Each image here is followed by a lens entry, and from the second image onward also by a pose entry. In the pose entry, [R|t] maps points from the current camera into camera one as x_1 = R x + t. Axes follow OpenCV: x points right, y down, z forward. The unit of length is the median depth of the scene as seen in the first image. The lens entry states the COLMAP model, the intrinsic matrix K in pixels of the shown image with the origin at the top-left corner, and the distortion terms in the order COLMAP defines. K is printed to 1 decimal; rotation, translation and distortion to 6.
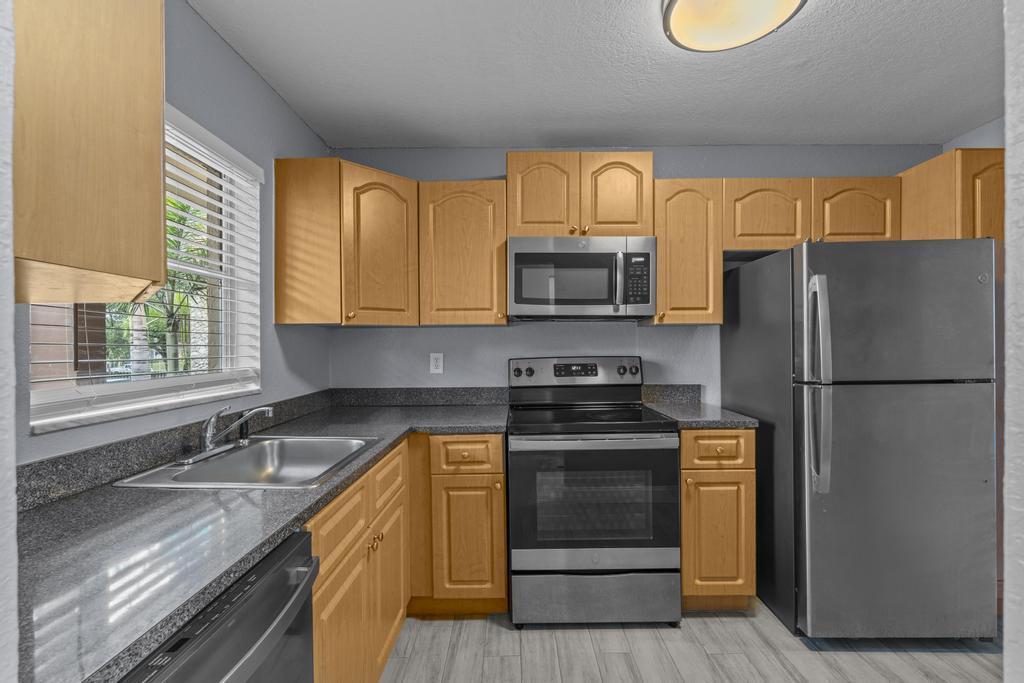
lens RADIAL K [[449.7, 0, 512.0], [0, 449.7, 344.4], [0, 0, 1]] dist [-0.010413, 0.000556]
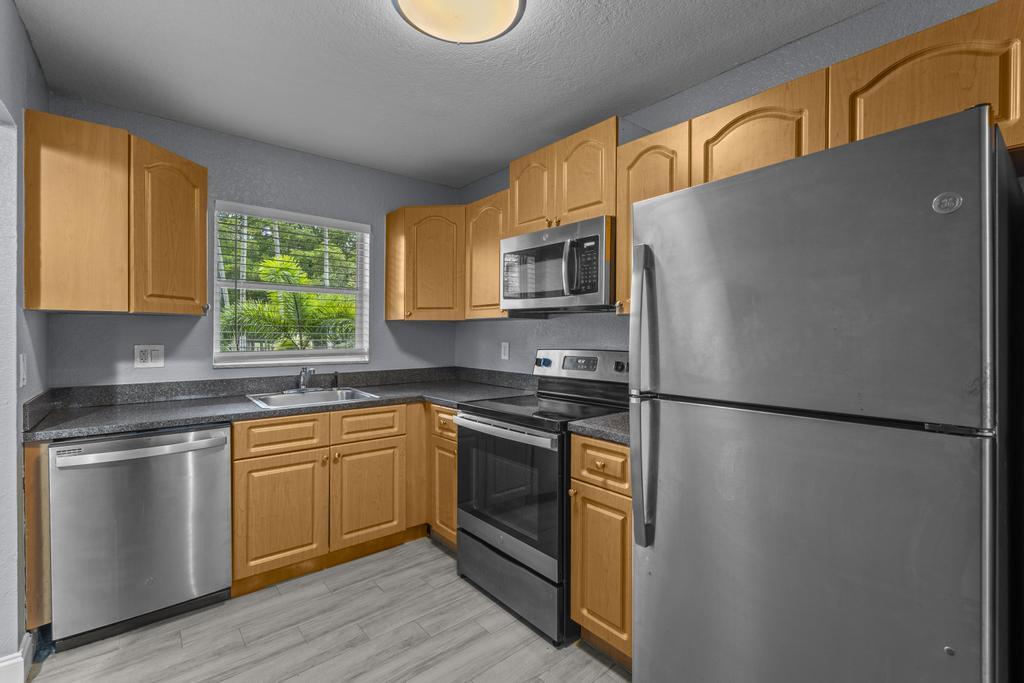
lens RADIAL K [[449.7, 0, 511.6], [0, 449.7, 336.4], [0, 0, 1]] dist [-0.010413, 0.000556]
pose [[0.650689, 0.016375, -0.759168, 0.966622], [-0.012775, 0.999862, 0.010617, -0.011299], [0.759237, 0.002790, 0.650809, 0.322274]]
